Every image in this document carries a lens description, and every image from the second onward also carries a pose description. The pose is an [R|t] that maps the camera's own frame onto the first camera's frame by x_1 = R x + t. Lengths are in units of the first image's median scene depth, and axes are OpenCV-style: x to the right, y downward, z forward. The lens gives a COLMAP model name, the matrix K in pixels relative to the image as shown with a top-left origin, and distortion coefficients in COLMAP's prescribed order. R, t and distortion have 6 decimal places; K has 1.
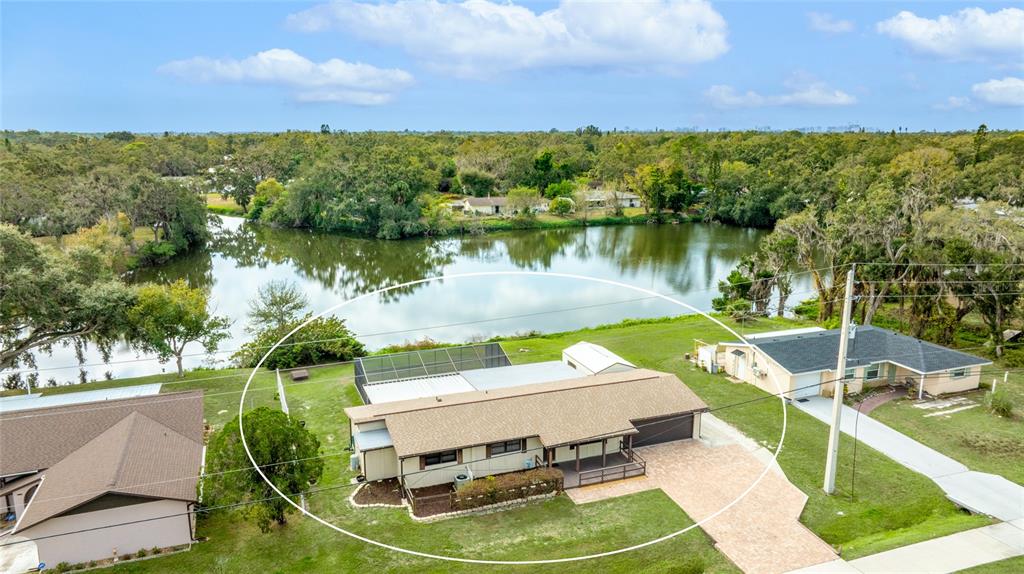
lens RADIAL K [[723.4, 0, 517.2], [0, 723.4, 291.3], [0, 0, 1]] dist [-0.024093, 0.021820]
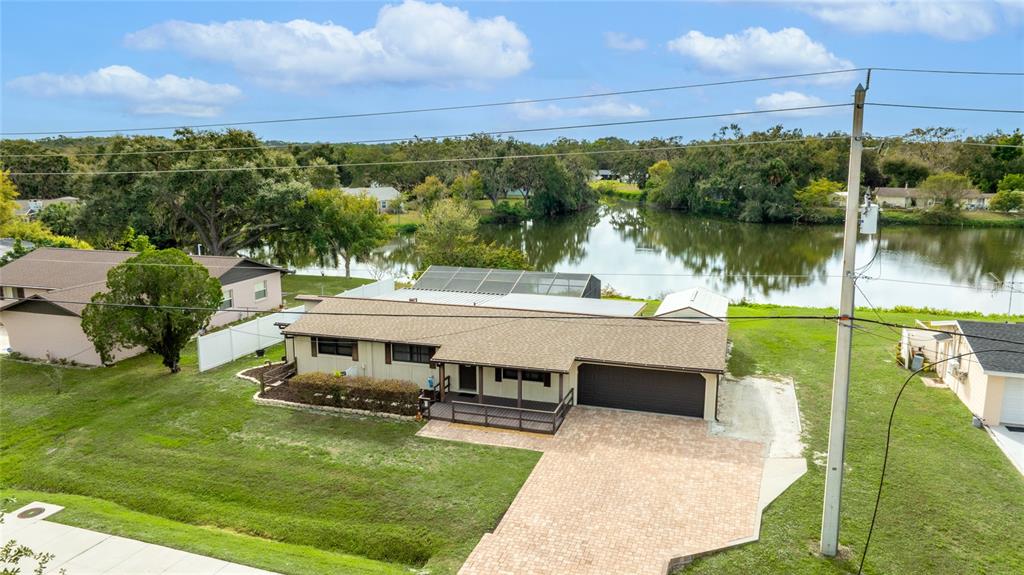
lens RADIAL K [[723.4, 0, 512.2], [0, 723.4, 289.6], [0, 0, 1]] dist [-0.024093, 0.021820]
pose [[0.776973, 0.118760, -0.618231, 0.365791], [-0.136287, 0.990487, 0.018988, 0.078935], [0.614605, 0.069504, 0.785767, 0.305694]]
